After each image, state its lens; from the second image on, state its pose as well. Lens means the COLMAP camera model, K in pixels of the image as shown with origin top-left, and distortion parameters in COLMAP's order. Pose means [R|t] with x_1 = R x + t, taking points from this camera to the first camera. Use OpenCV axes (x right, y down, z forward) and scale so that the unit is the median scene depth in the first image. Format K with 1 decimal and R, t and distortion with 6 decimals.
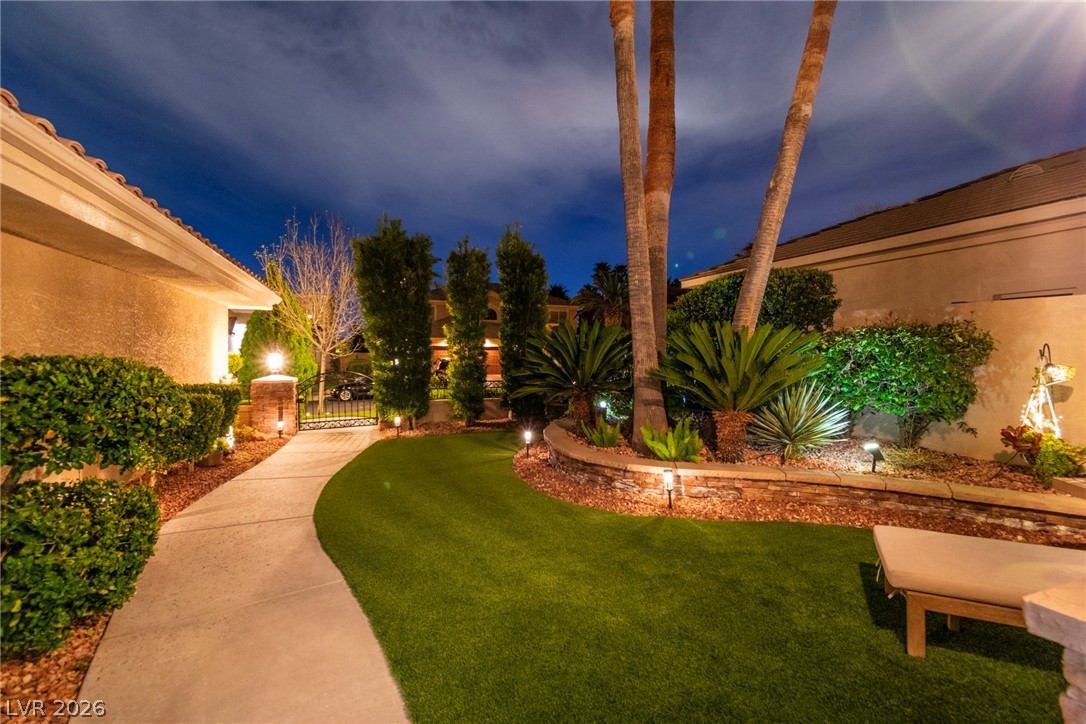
lens RADIAL K [[480.1, 0, 543.0], [0, 480.1, 362.0], [0, 0, 1]] dist [-0.000065, 0.000110]
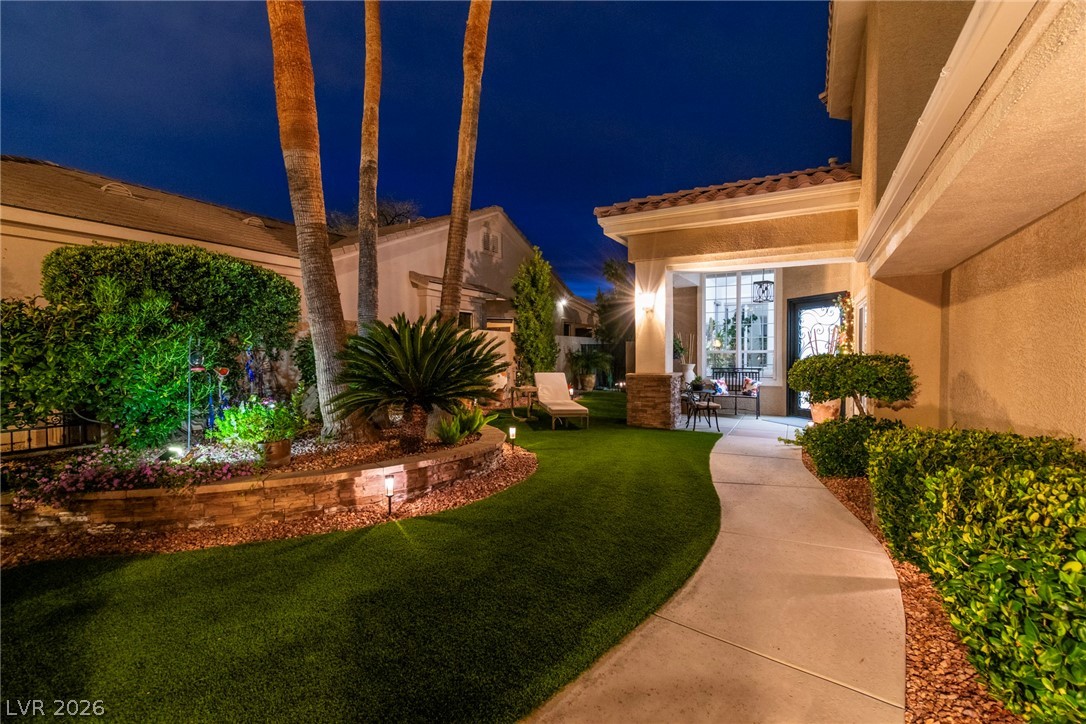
lens RADIAL K [[480.1, 0, 543.0], [0, 480.1, 362.0], [0, 0, 1]] dist [-0.000065, 0.000110]
pose [[-0.644772, -0.017829, 0.764167, -1.128125], [-0.005237, 0.999808, 0.018907, -0.016711], [-0.764357, 0.008189, -0.644741, 2.176878]]
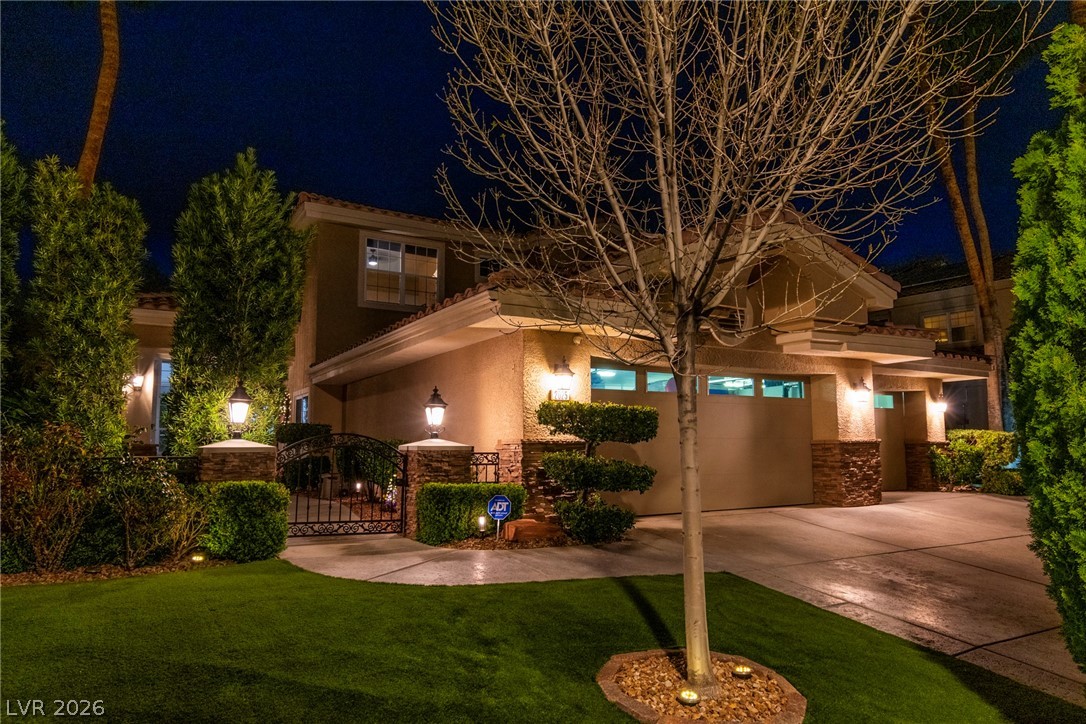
lens RADIAL K [[673.8, 0, 543.0], [0, 673.8, 362.0], [0, 0, 1]] dist [0.029369, 0.000666]
pose [[-0.984850, -0.015869, -0.172683, -1.307091], [0.007875, 0.990683, -0.135957, 0.189637], [0.173232, -0.135258, -0.975549, 4.877142]]
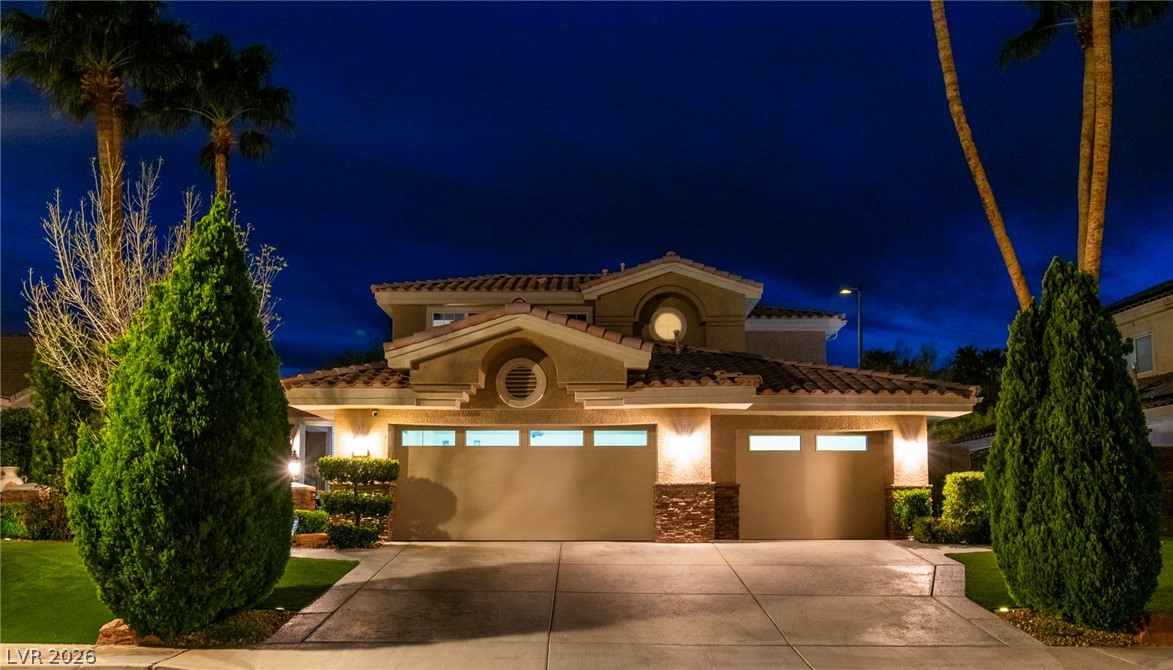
lens RADIAL K [[1000.7, 0, 586.5], [0, 1000.7, 335.0], [0, 0, 1]] dist [0.002350, 0.000429]
pose [[-0.932651, 0.061192, 0.355553, -5.057402], [-0.006687, 0.982410, -0.186616, 0.362754], [-0.360718, -0.176425, -0.915837, 7.195317]]
